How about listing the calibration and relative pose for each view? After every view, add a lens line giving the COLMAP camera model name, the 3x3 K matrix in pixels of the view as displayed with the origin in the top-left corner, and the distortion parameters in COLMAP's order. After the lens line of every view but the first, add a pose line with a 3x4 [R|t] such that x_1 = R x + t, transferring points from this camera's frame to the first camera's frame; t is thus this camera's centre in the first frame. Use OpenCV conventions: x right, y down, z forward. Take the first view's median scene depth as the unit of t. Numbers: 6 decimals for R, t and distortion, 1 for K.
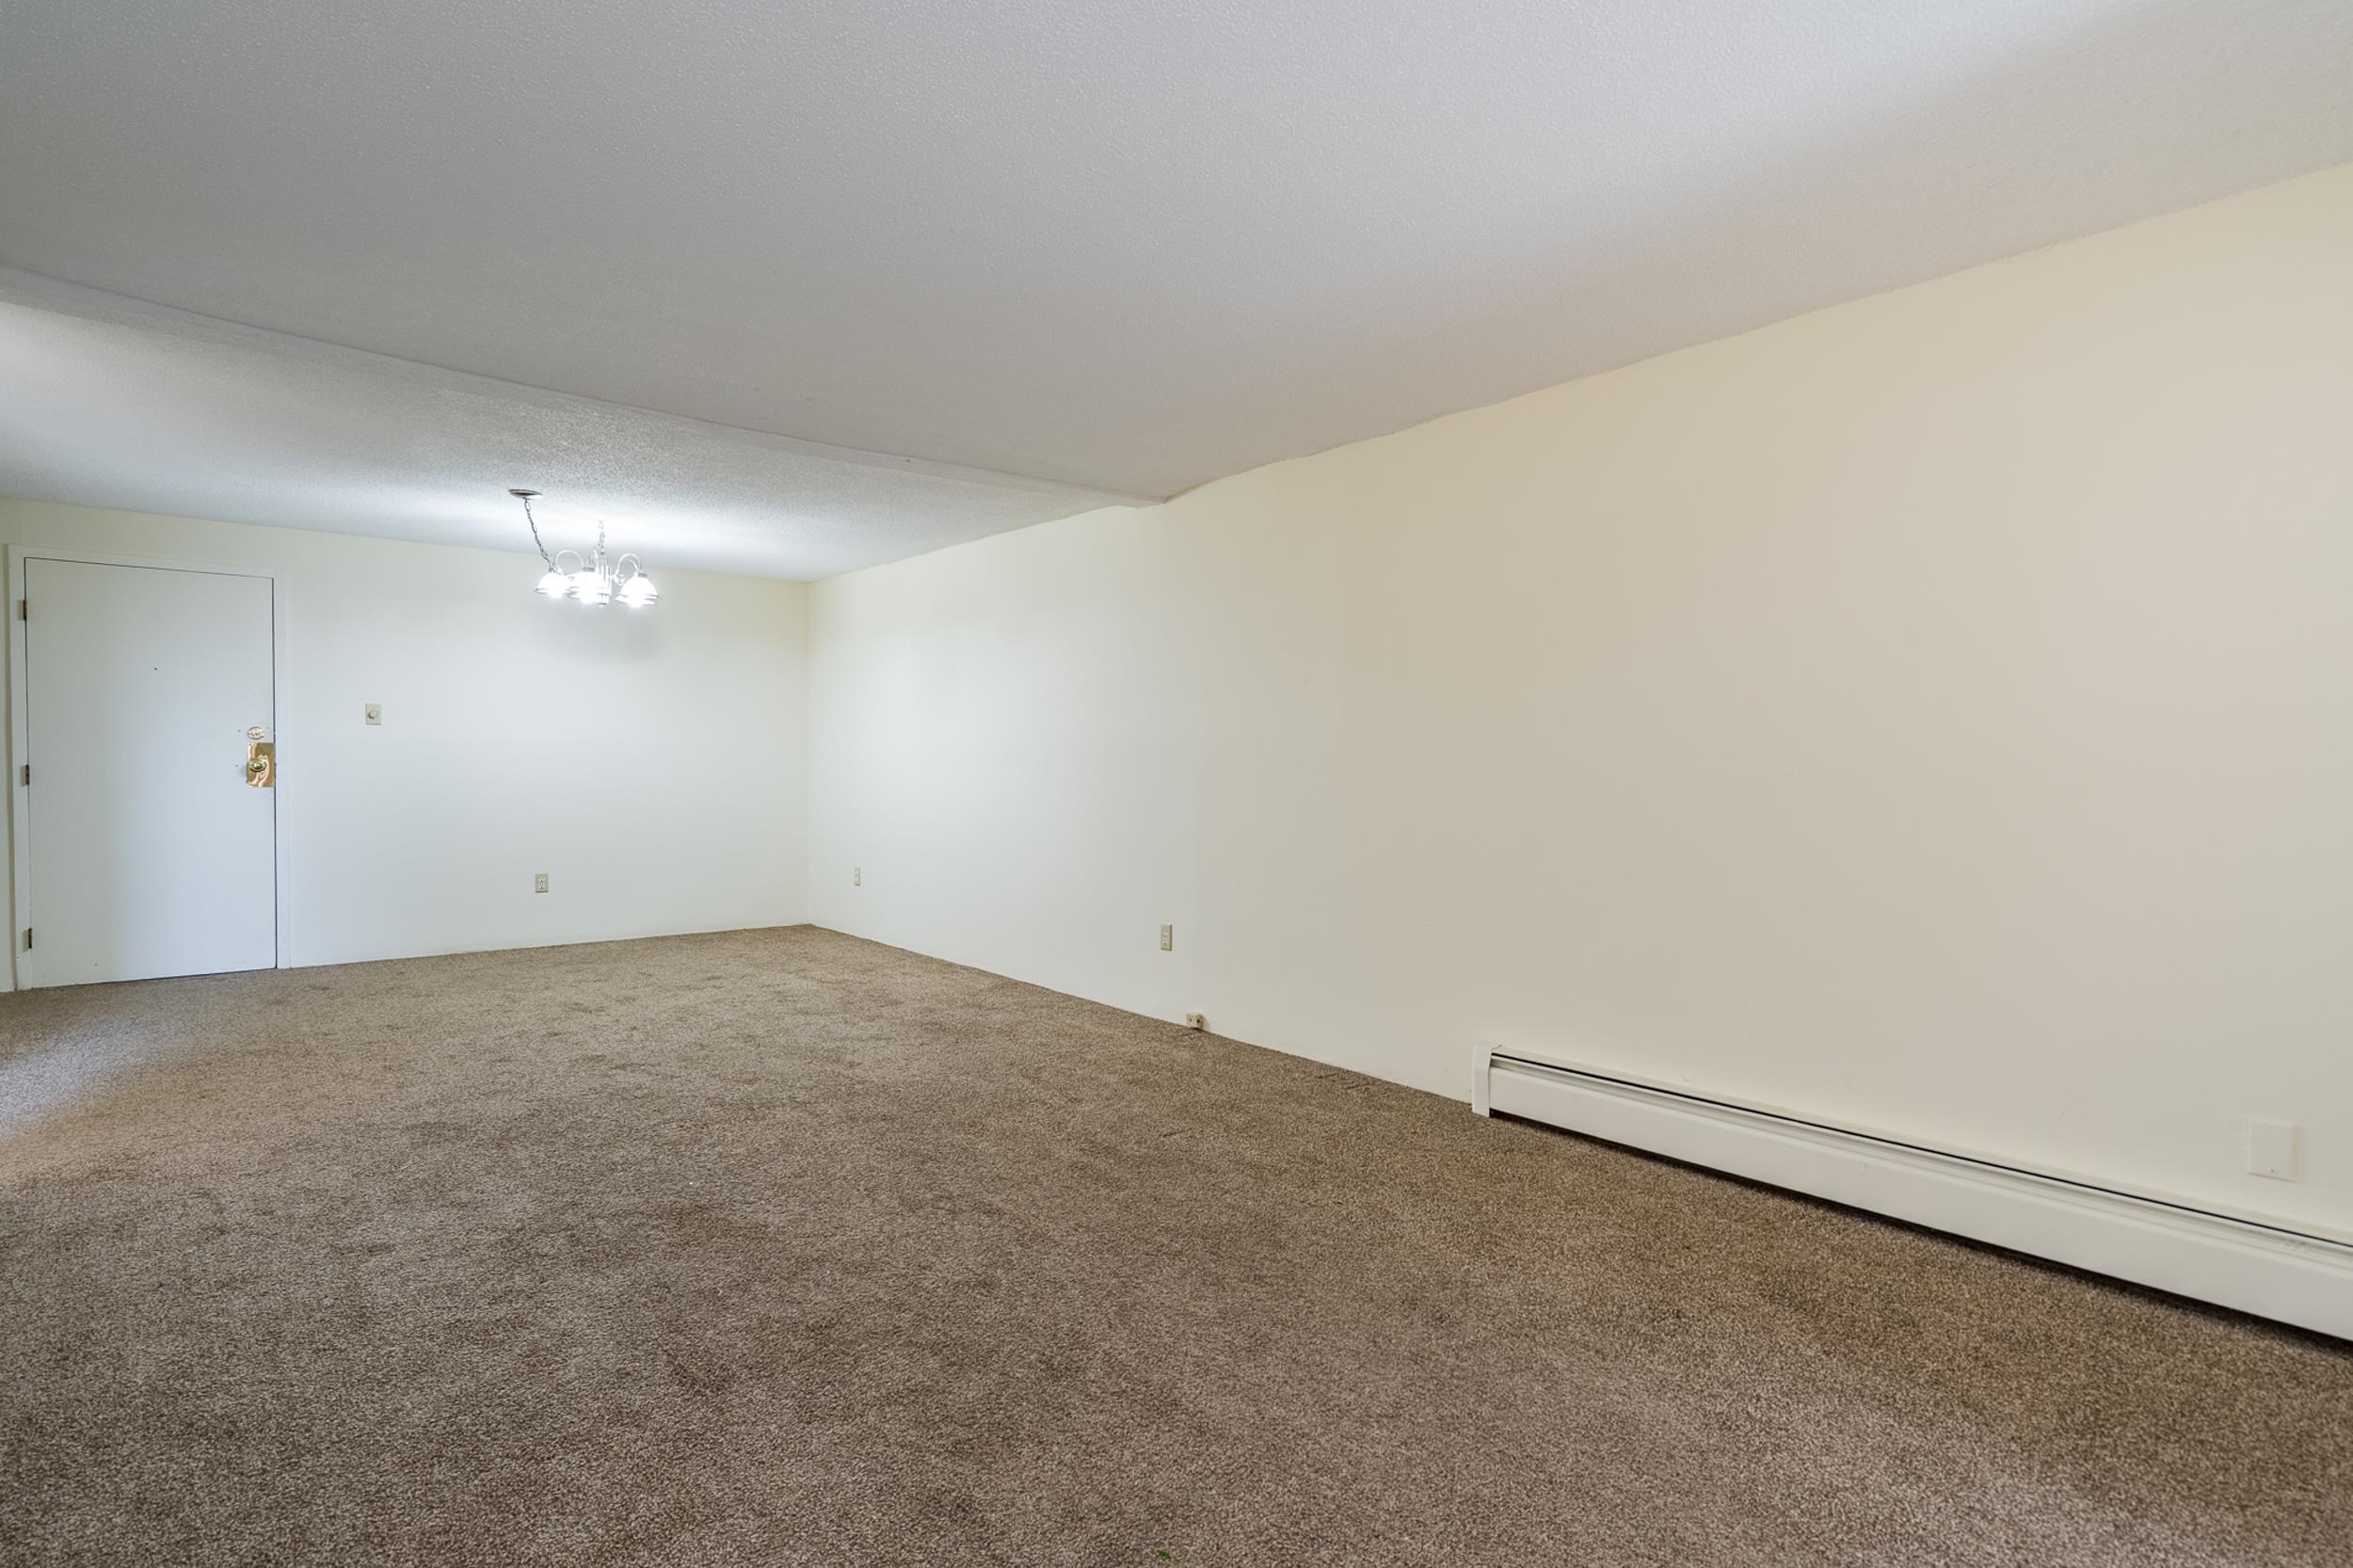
lens RADIAL K [[1198.0, 0, 1165.9], [0, 1198.0, 765.9], [0, 0, 1]] dist [0.002896, 0.000587]
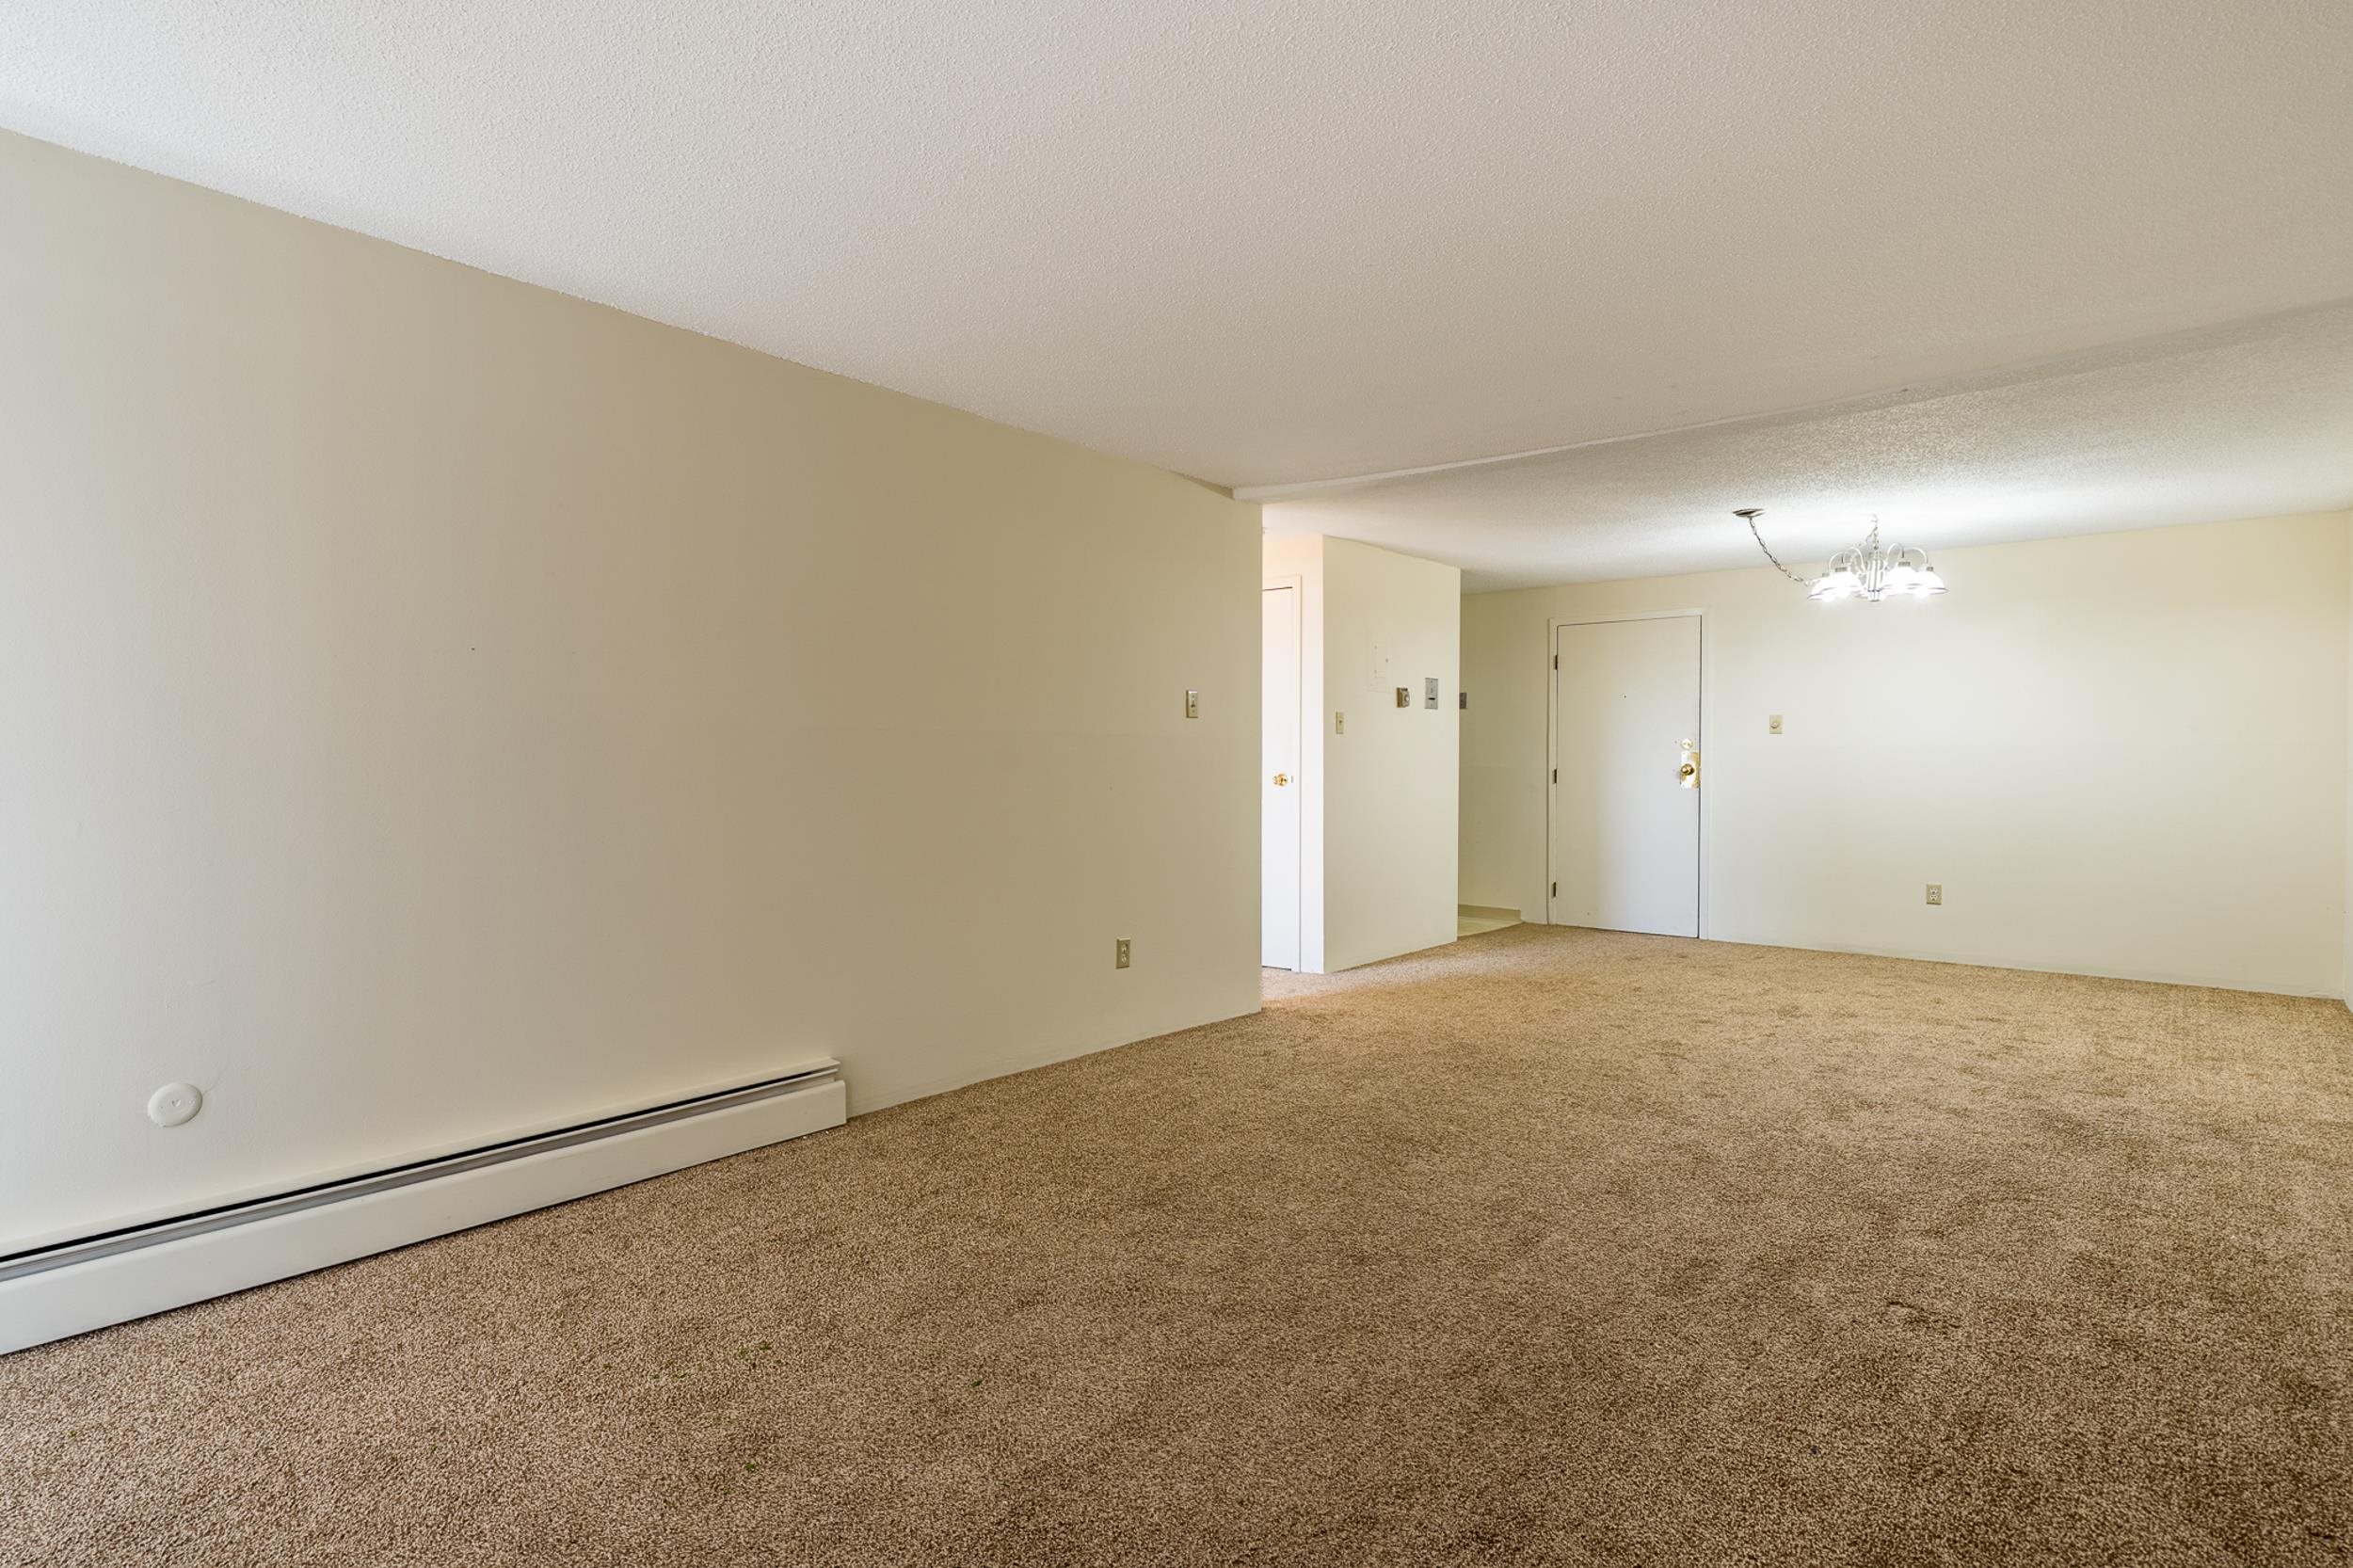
lens RADIAL K [[1198.0, 0, 1165.9], [0, 1198.0, 765.9], [0, 0, 1]] dist [0.002896, 0.000587]
pose [[0.165290, -0.001444, -0.986244, 0.395730], [-0.004714, 0.999986, -0.002254, 0.000973], [0.986234, 0.005022, 0.165281, 0.301574]]
